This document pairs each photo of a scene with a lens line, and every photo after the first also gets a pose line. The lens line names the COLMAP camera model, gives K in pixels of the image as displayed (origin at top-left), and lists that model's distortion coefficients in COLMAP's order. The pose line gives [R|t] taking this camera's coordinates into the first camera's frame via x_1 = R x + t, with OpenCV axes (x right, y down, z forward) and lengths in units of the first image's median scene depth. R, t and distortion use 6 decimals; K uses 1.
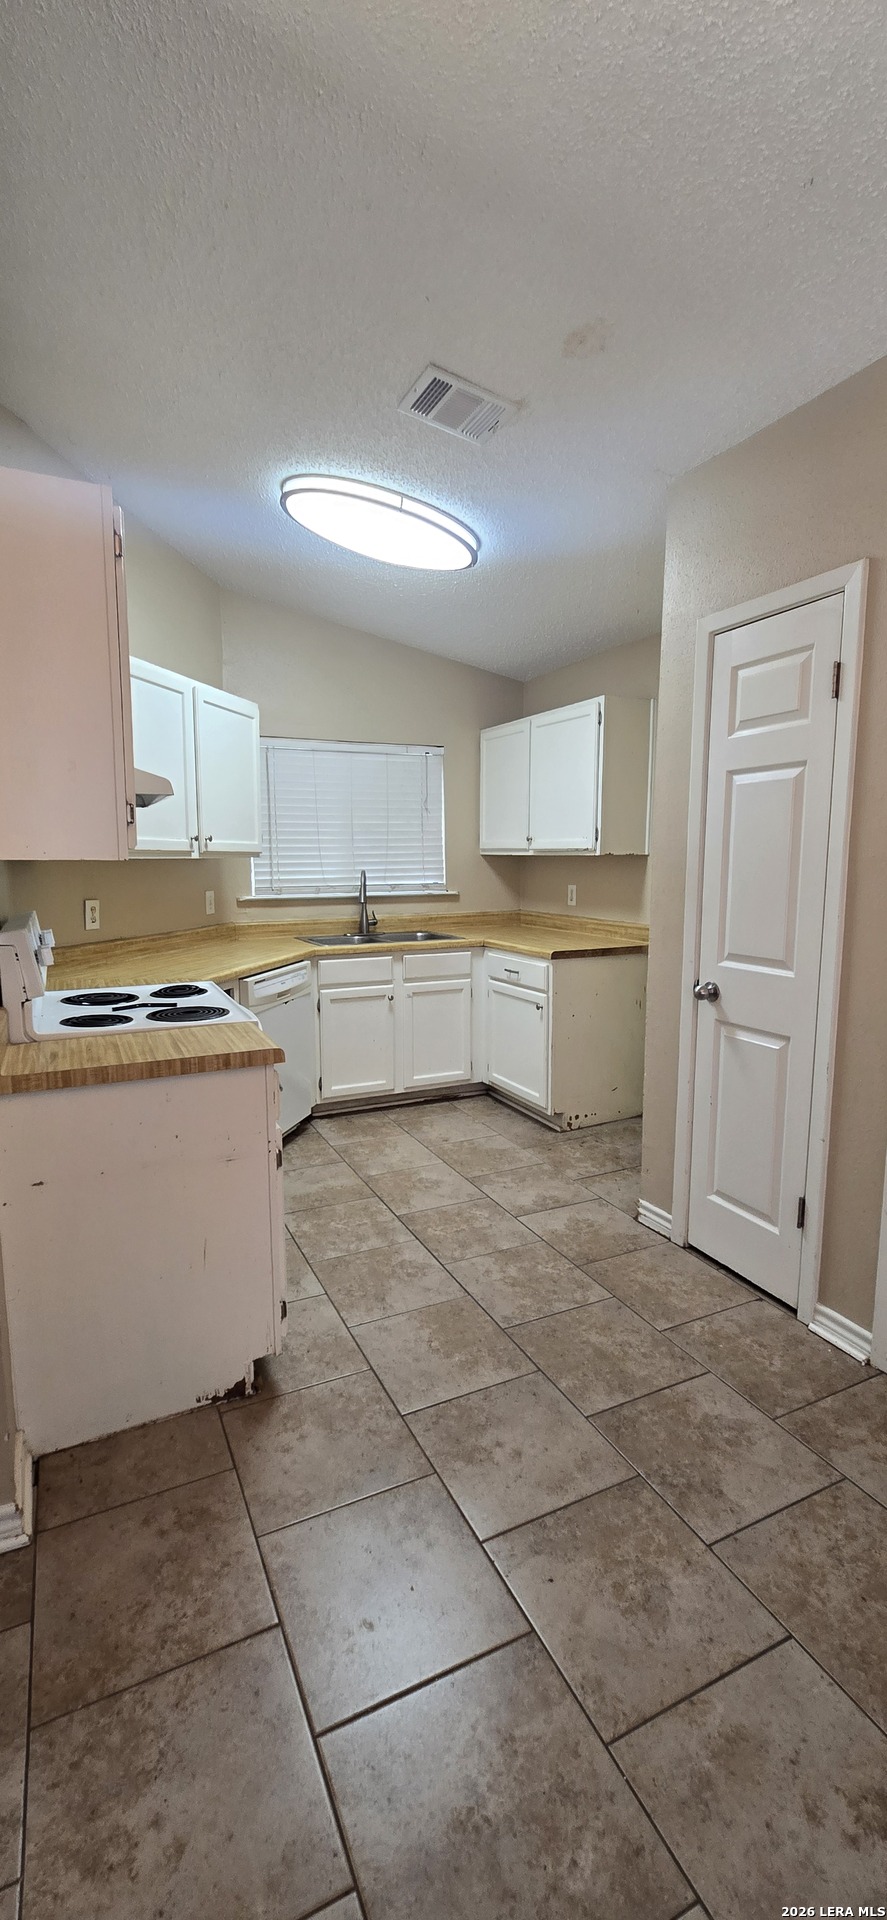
lens RADIAL K [[798.2, 0, 433.7], [0, 798.2, 963.3], [0, 0, 1]] dist [0.004952, 0.001038]
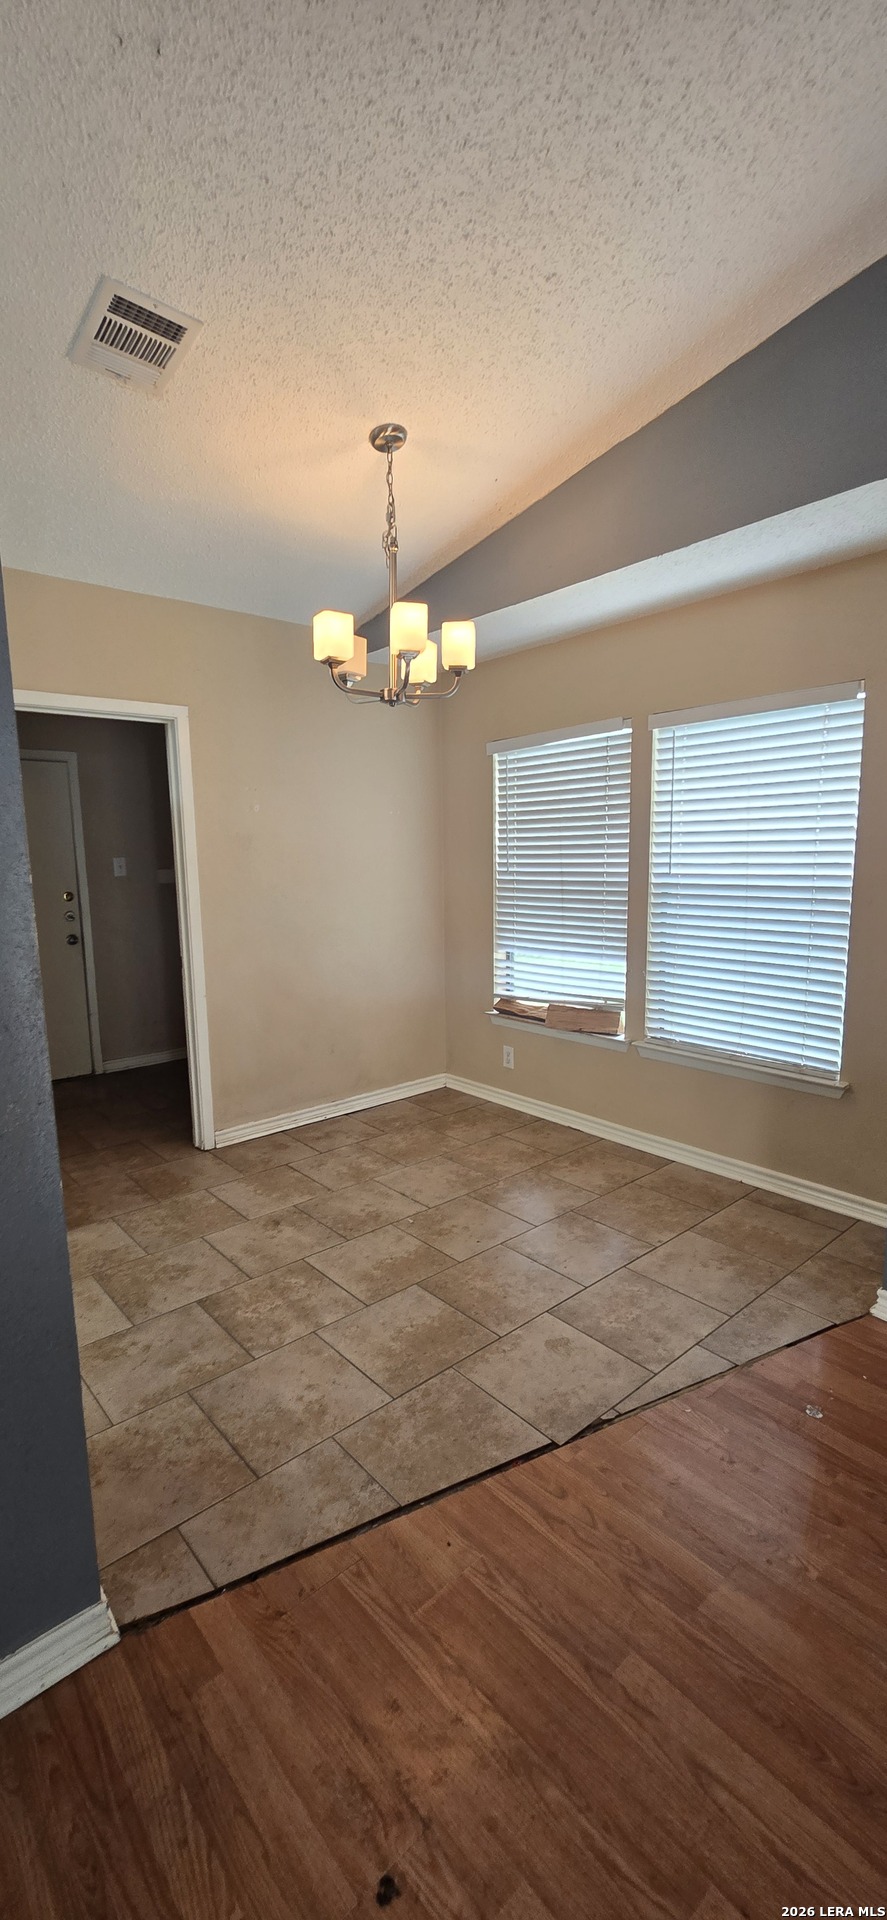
lens RADIAL K [[798.2, 0, 433.7], [0, 798.2, 963.3], [0, 0, 1]] dist [0.004952, 0.001038]
pose [[-0.272920, -0.125975, 0.953753, -0.683798], [0.148023, 0.974085, 0.171018, -0.066634], [-0.950581, 0.187852, -0.247200, 0.318093]]
